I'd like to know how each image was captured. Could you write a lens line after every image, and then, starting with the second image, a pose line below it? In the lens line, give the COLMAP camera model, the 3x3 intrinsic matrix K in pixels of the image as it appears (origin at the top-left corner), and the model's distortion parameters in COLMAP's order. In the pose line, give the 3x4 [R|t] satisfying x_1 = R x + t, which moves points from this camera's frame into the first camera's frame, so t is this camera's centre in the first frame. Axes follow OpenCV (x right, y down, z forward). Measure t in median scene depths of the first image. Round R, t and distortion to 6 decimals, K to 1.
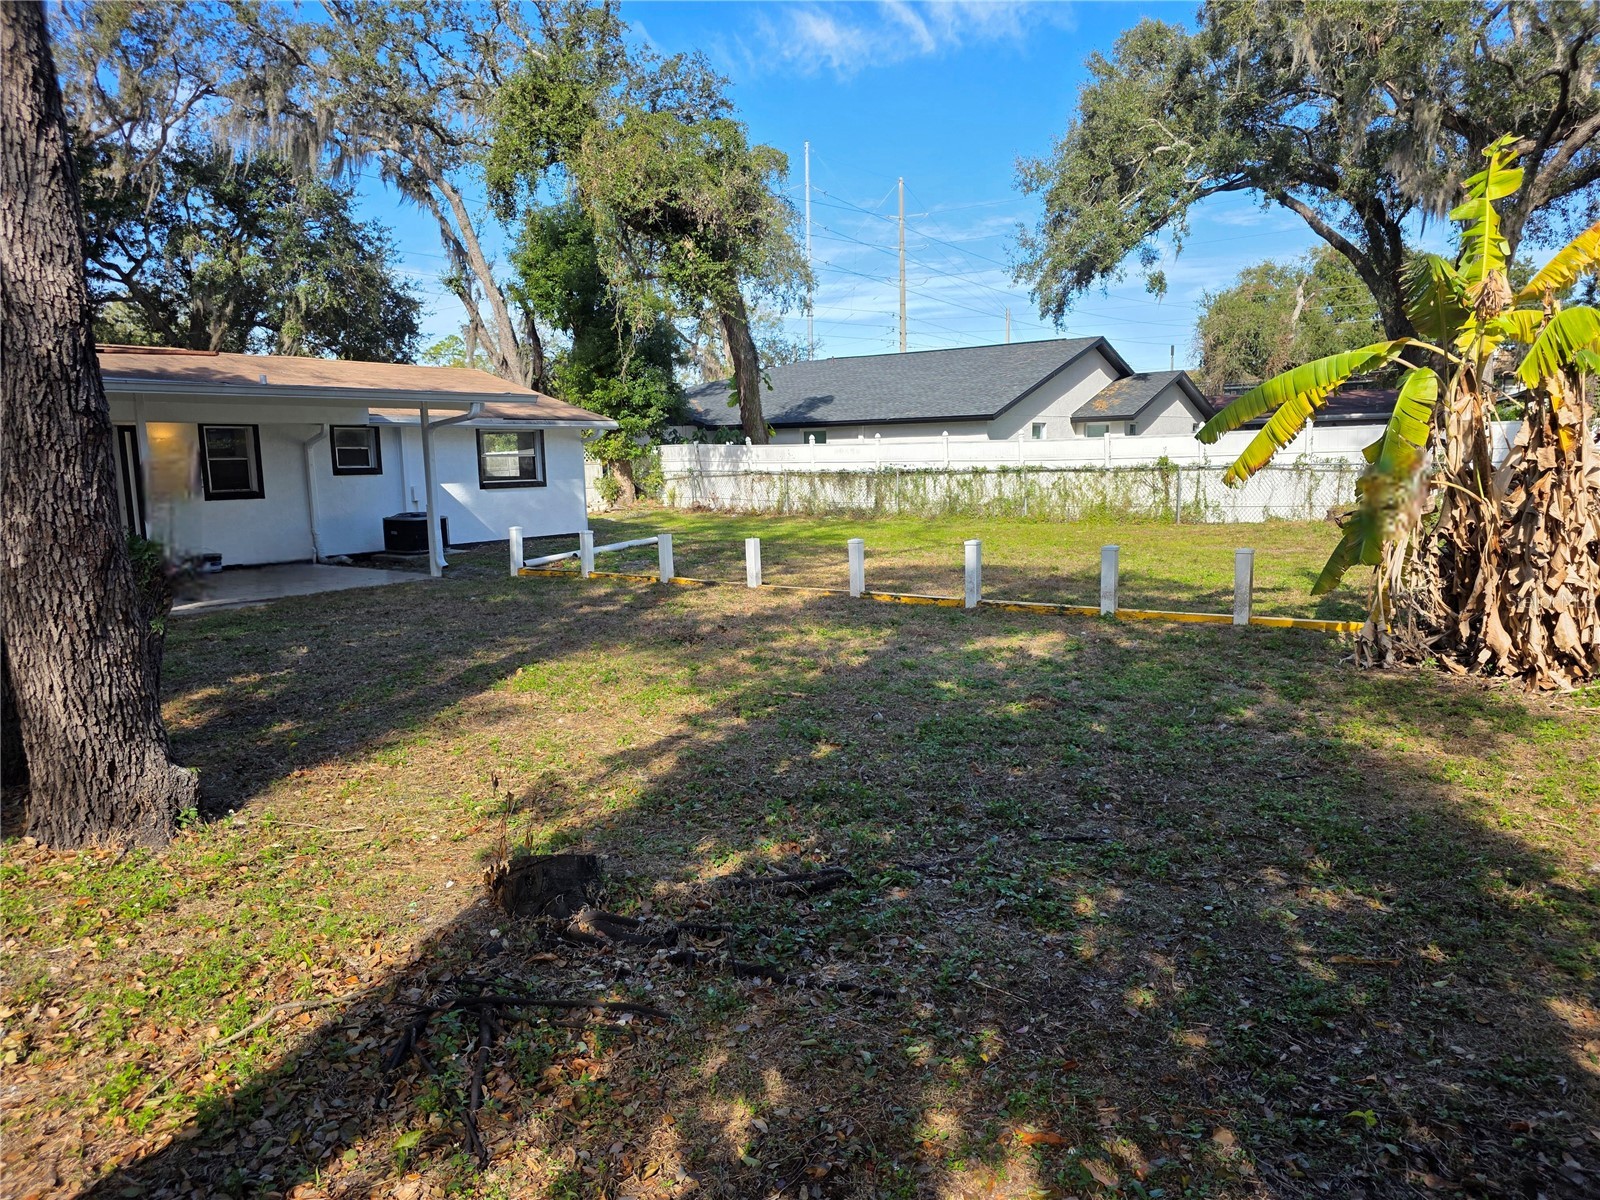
lens RADIAL K [[1070.0, 0, 799.8], [0, 1070.0, 598.6], [0, 0, 1]] dist [0.056107, -0.047828]
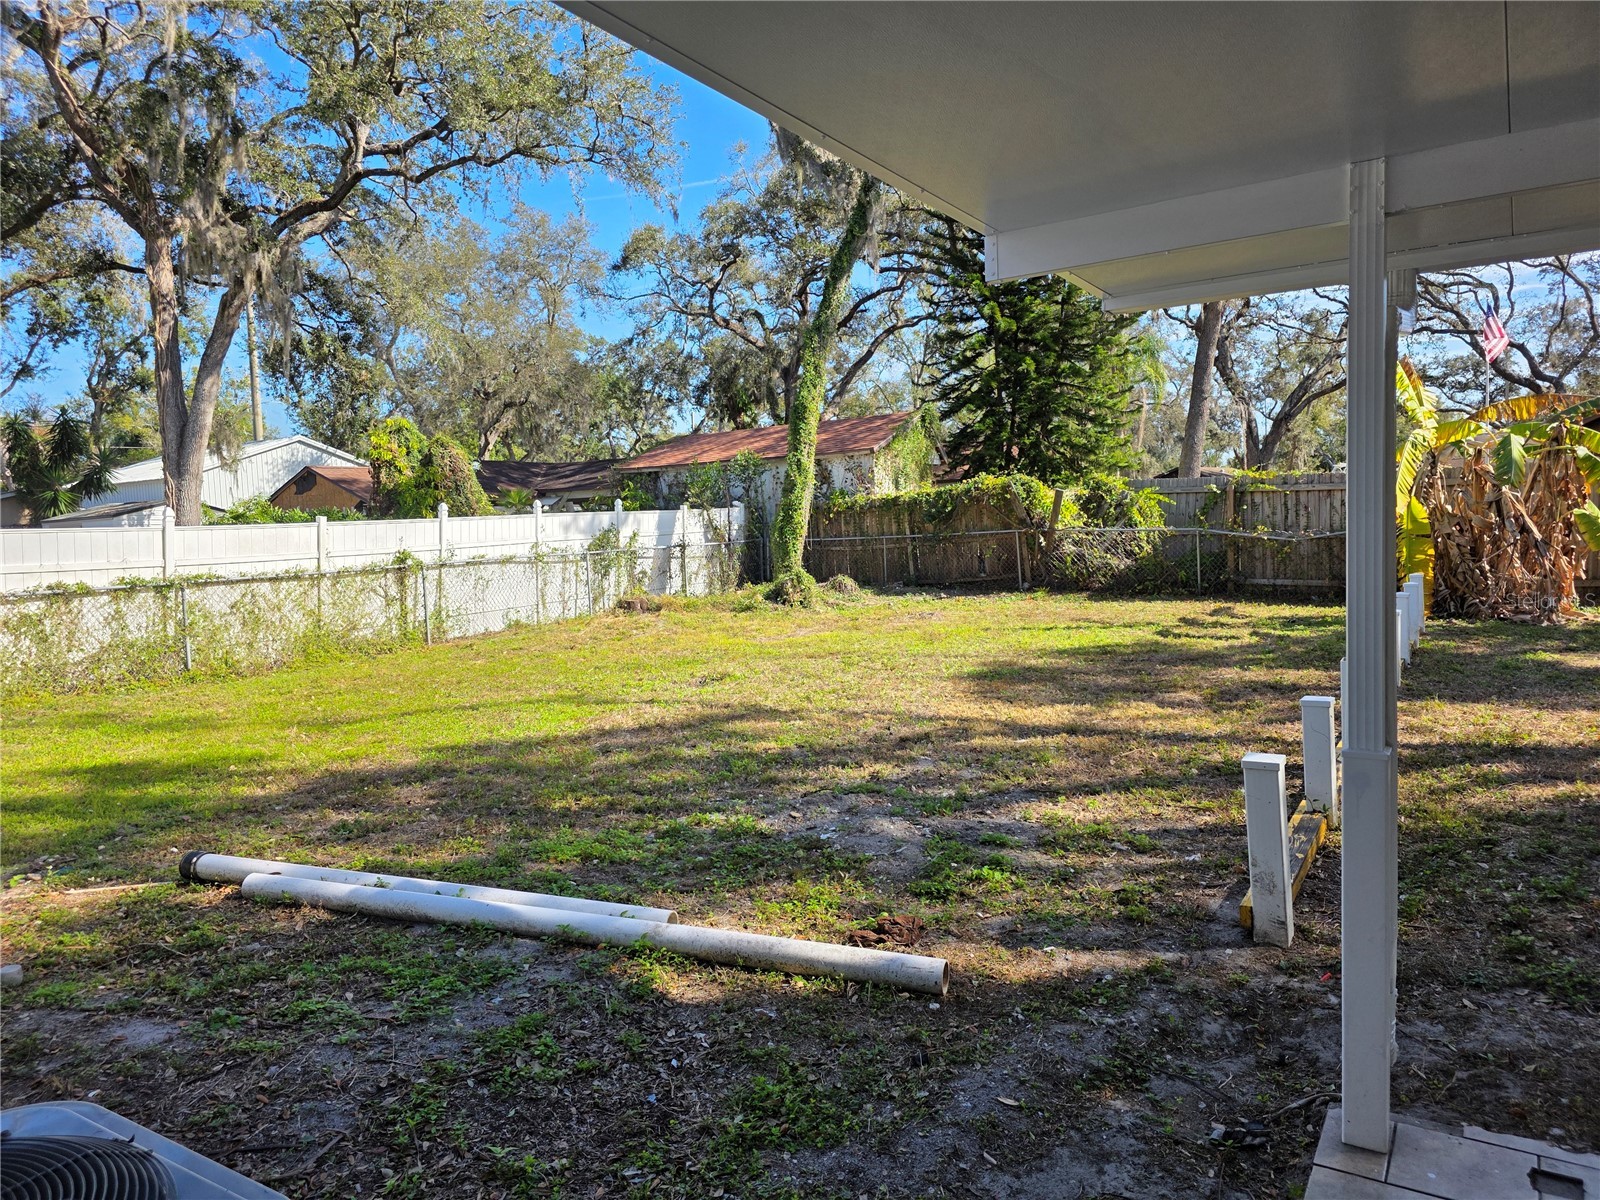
lens RADIAL K [[1070.0, 0, 807.6], [0, 1070.0, 597.3], [0, 0, 1]] dist [0.056107, -0.047828]
pose [[-0.030332, -0.046007, 0.998481, -0.347948], [0.184013, 0.981609, 0.050819, -0.087625], [-0.982456, 0.185275, -0.021309, 0.744441]]
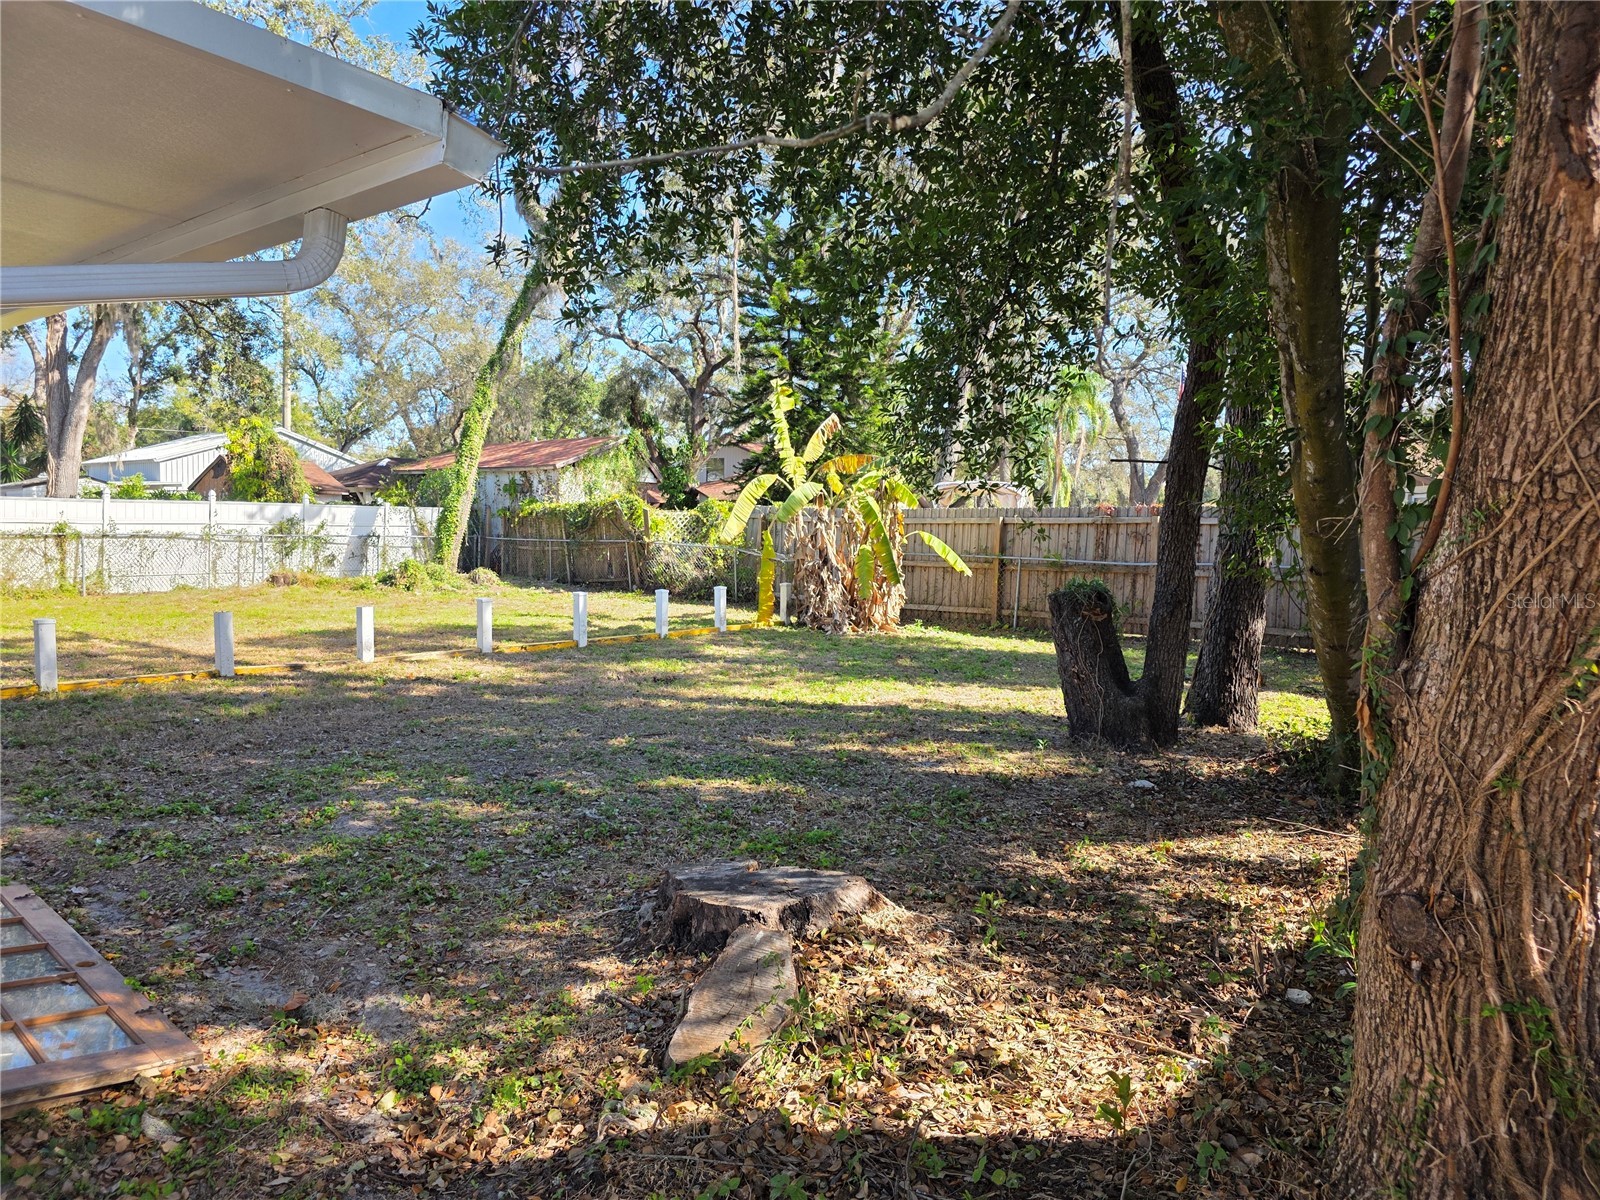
lens RADIAL K [[1070.0, 0, 800.6], [0, 1070.0, 605.9], [0, 0, 1]] dist [0.056107, -0.047828]
pose [[0.086097, -0.040640, 0.995458, -0.491641], [0.119687, 0.992353, 0.030161, -0.016734], [-0.989071, 0.116547, 0.090303, 0.313714]]
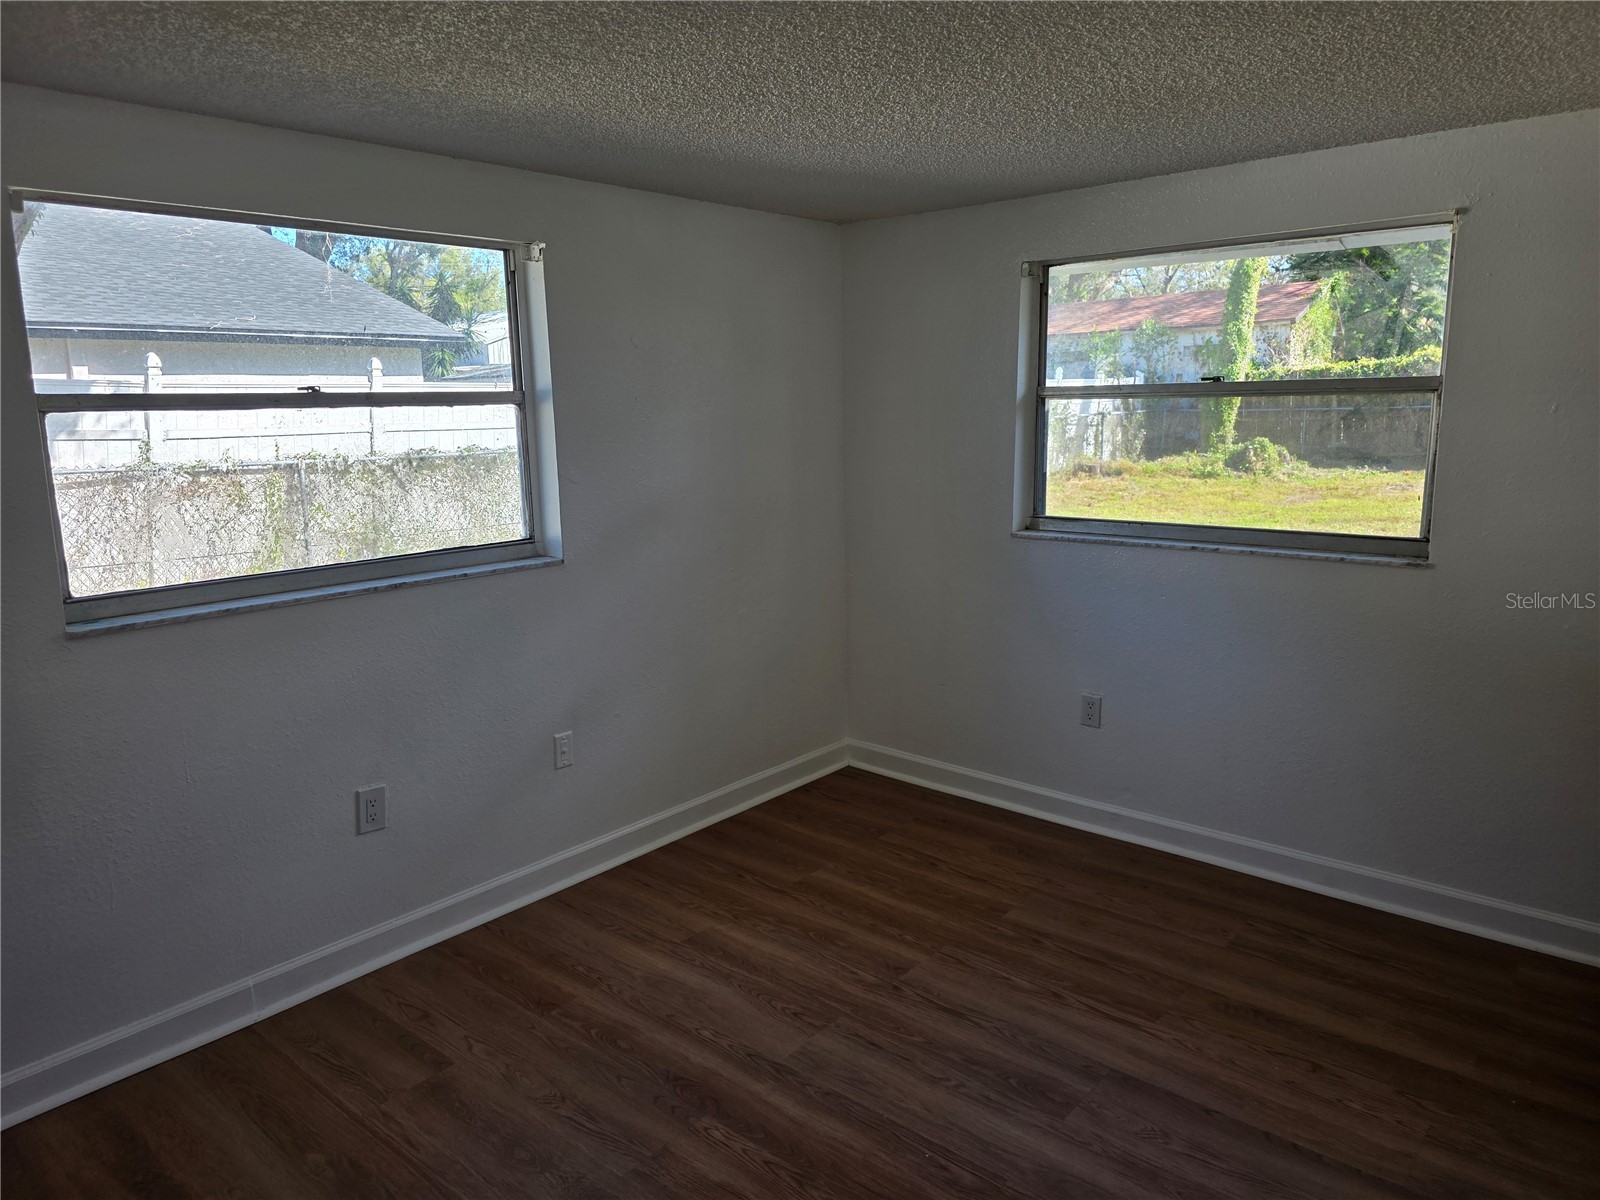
lens RADIAL K [[1070.0, 0, 801.3], [0, 1070.0, 593.4], [0, 0, 1]] dist [0.056107, -0.047828]
pose [[0.111178, -0.154648, 0.981694, -0.414632], [0.156852, 0.978168, 0.136329, -0.119082], [-0.981344, 0.138824, 0.133007, 0.971263]]
